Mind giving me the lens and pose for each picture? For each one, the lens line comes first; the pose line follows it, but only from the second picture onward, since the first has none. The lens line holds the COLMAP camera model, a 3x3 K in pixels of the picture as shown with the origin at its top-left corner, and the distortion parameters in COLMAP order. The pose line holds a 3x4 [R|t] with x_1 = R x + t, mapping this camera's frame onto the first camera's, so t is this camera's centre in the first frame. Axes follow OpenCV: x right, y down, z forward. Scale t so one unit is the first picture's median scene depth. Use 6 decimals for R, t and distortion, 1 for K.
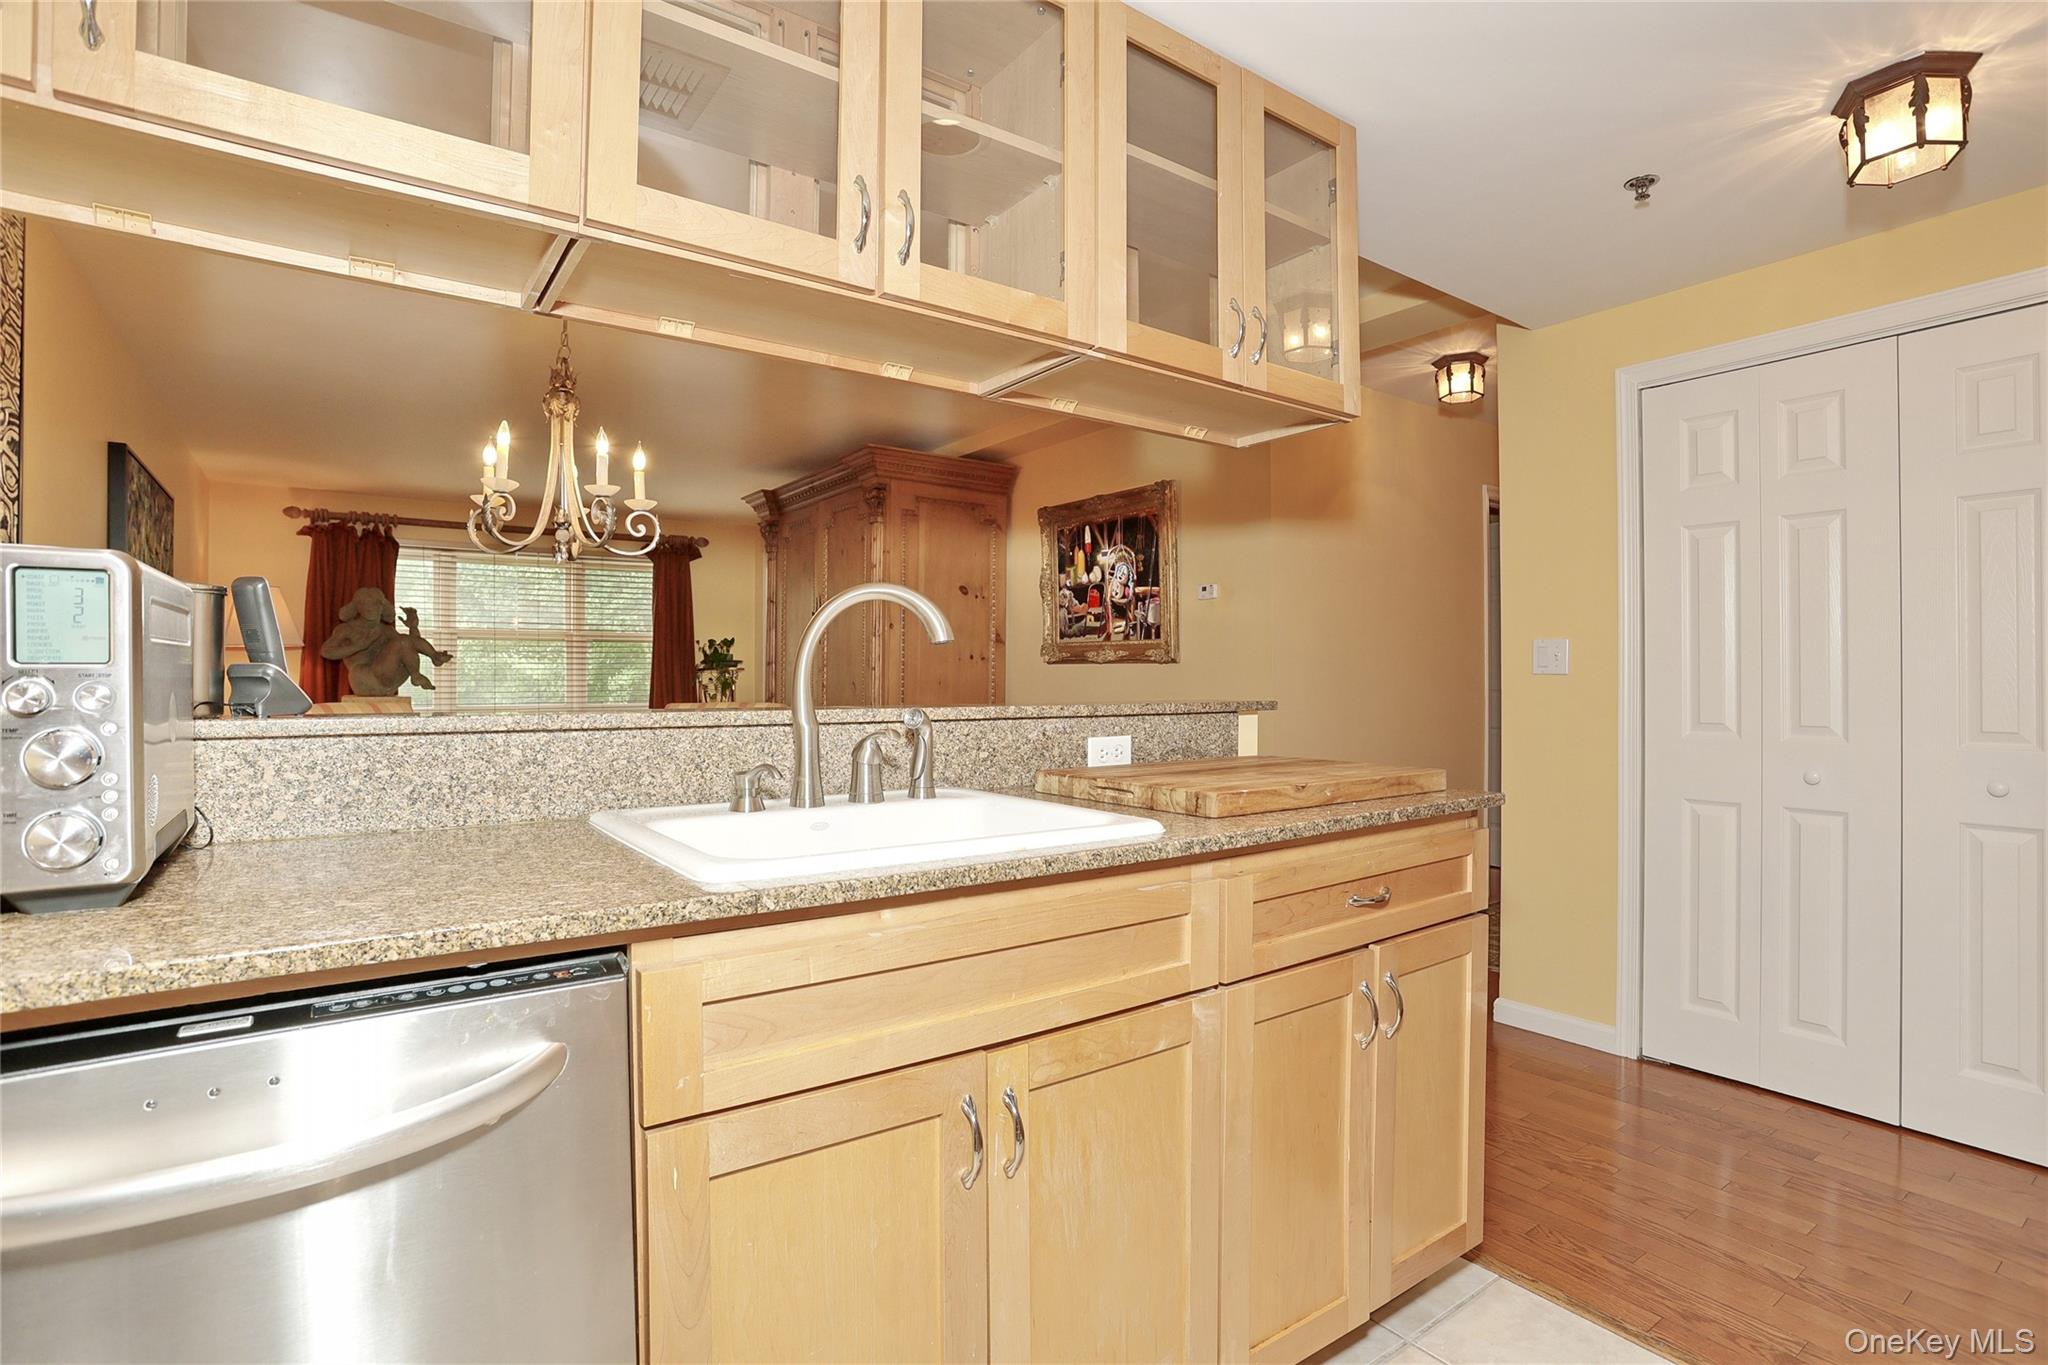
lens RADIAL K [[989.2, 0, 1013.0], [0, 989.2, 677.2], [0, 0, 1]] dist [-0.061894, 0.021700]
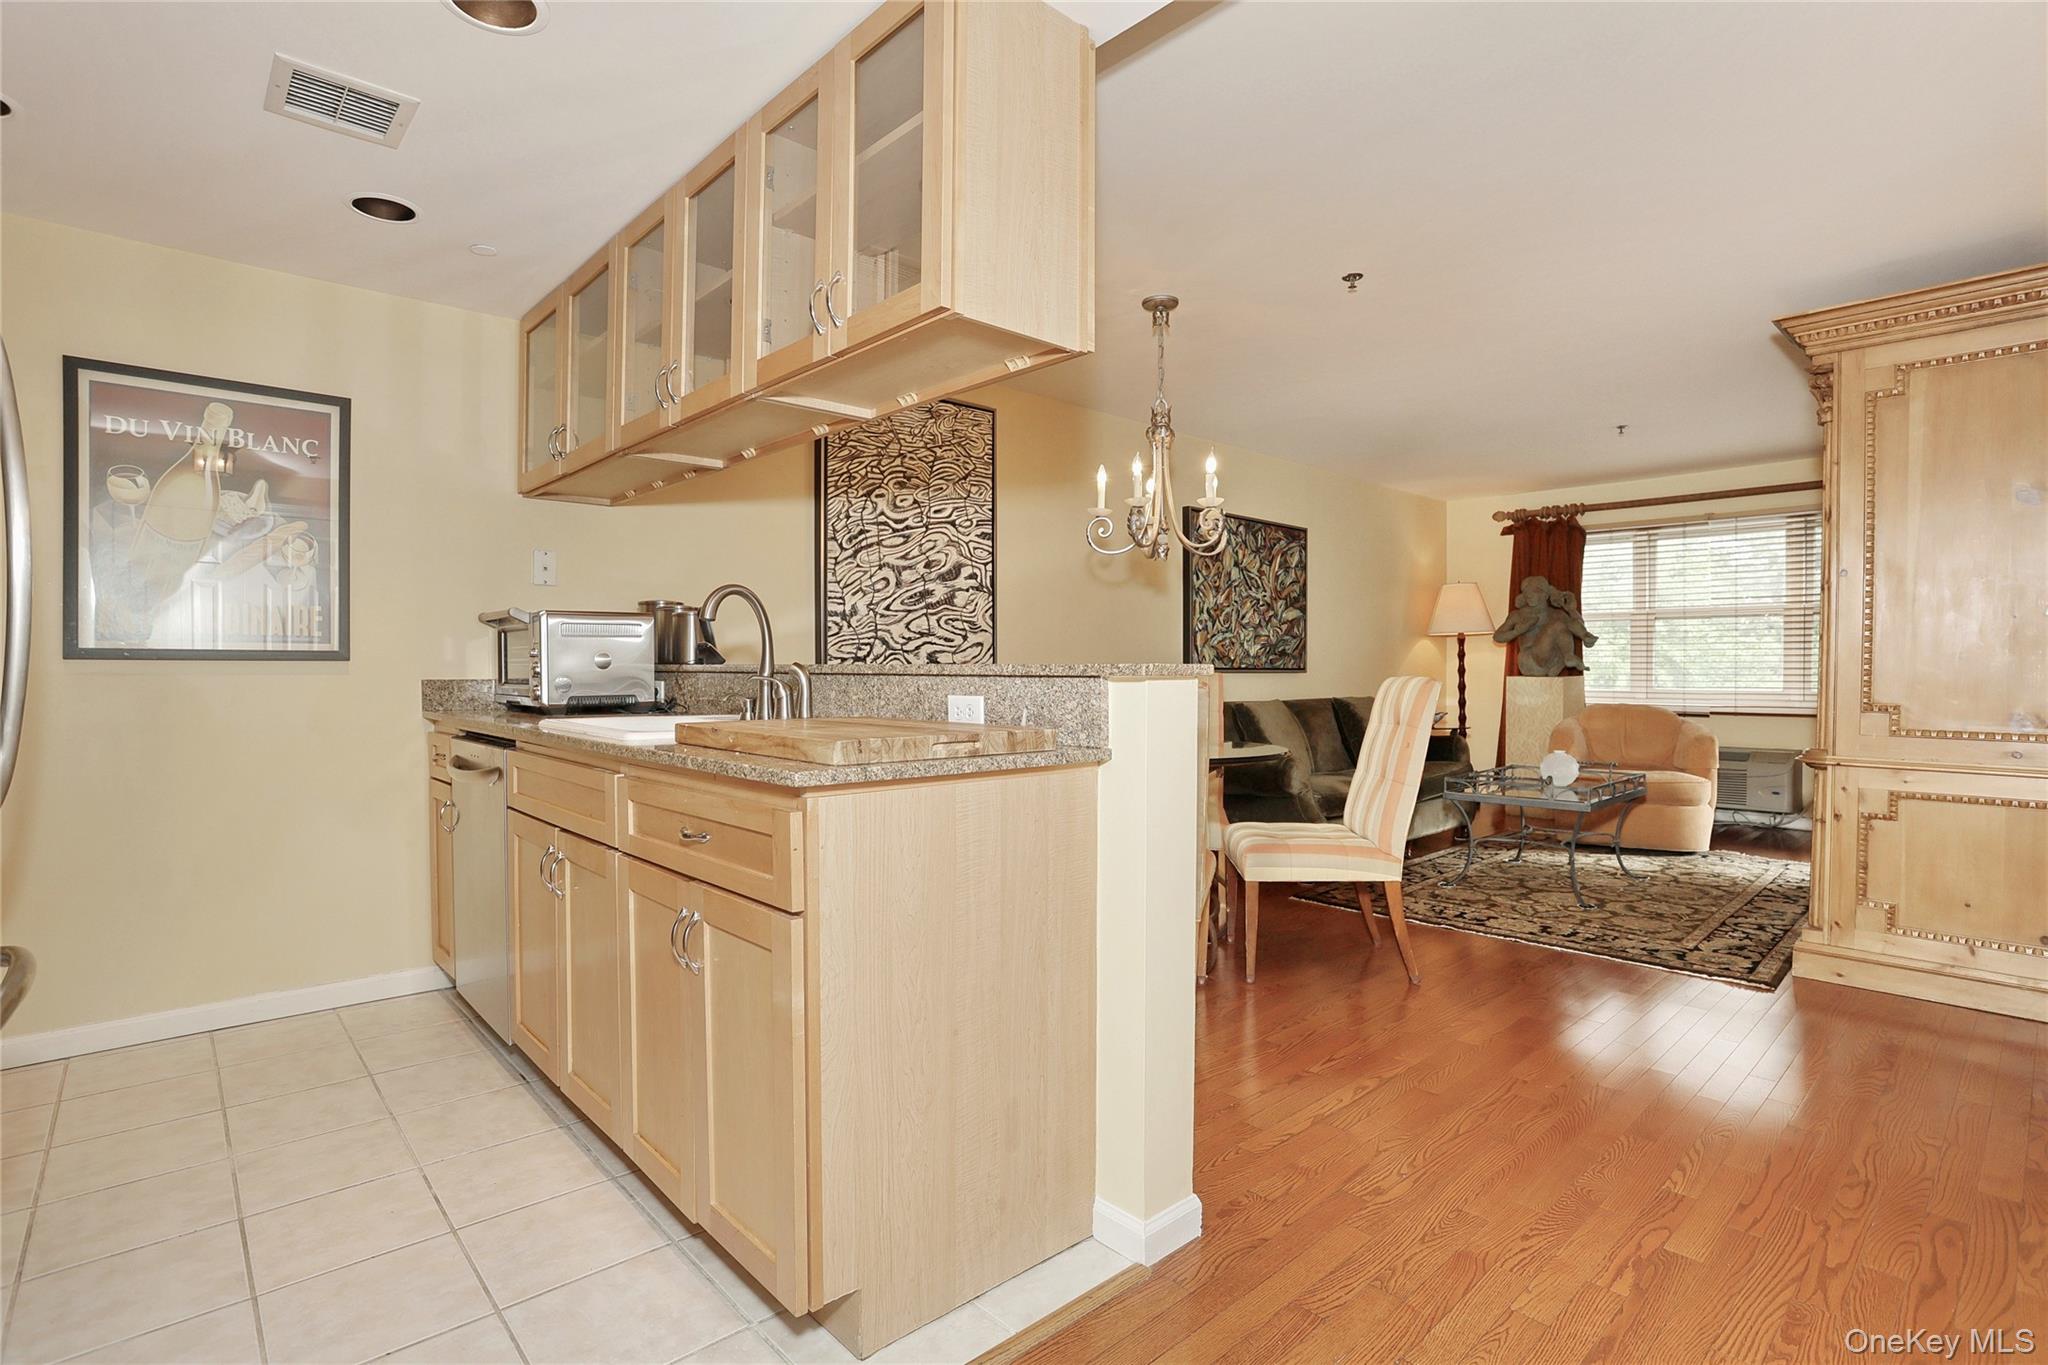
lens RADIAL K [[989.2, 0, 1014.7], [0, 989.2, 680.3], [0, 0, 1]] dist [-0.061894, 0.021700]
pose [[0.127997, 0.013816, -0.991678, 0.333337], [-0.000975, 0.999904, 0.013805, 0.008992], [0.991774, -0.000800, 0.127998, 0.274748]]
